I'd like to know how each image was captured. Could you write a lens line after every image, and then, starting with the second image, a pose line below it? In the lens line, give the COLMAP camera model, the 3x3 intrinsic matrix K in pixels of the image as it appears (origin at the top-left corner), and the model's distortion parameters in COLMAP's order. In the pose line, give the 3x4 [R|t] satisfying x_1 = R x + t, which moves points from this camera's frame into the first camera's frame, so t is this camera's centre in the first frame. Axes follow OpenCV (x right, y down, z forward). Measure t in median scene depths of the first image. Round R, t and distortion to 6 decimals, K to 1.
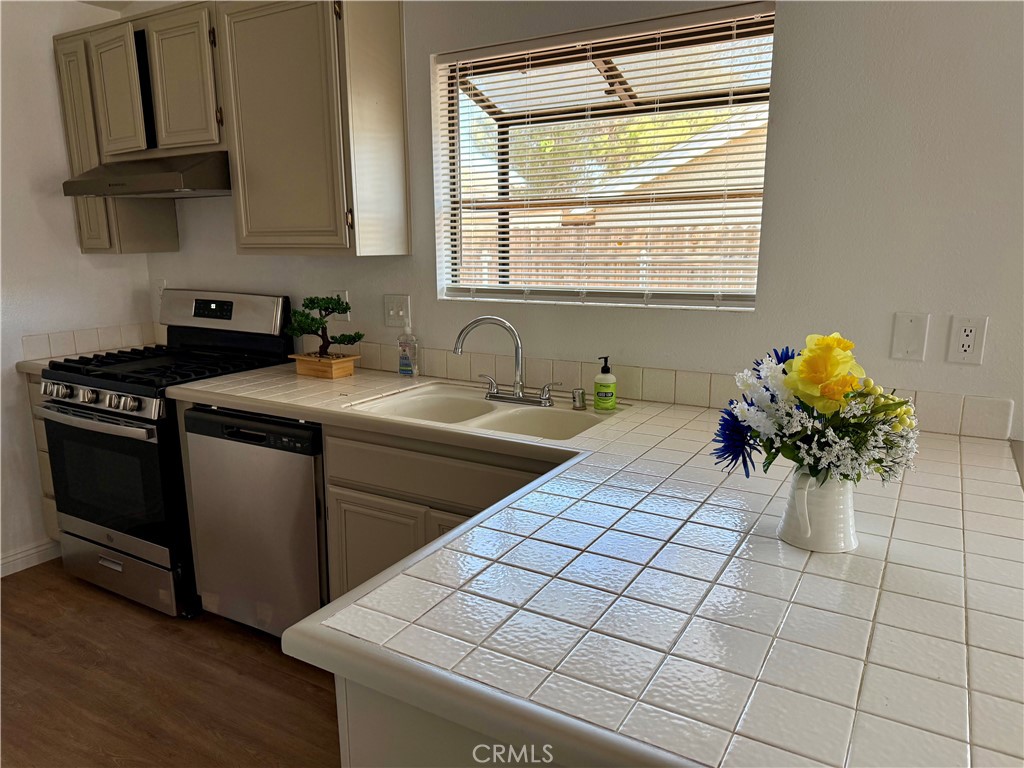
lens RADIAL K [[724.4, 0, 509.2], [0, 724.4, 386.3], [0, 0, 1]] dist [0.084163, -0.104193]
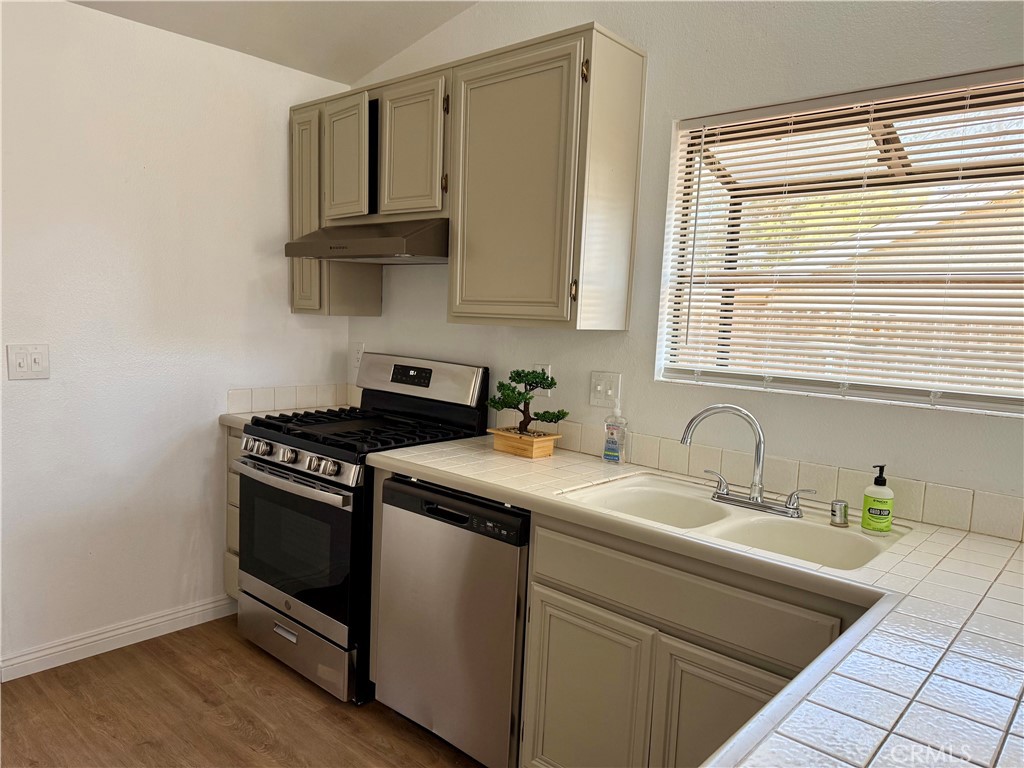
lens RADIAL K [[724.4, 0, 509.2], [0, 724.4, 386.3], [0, 0, 1]] dist [0.084163, -0.104193]
pose [[0.980719, 0.067981, -0.183220, -0.109429], [-0.086478, 0.991721, -0.094925, -0.011527], [0.175250, 0.108939, 0.978478, 0.087319]]
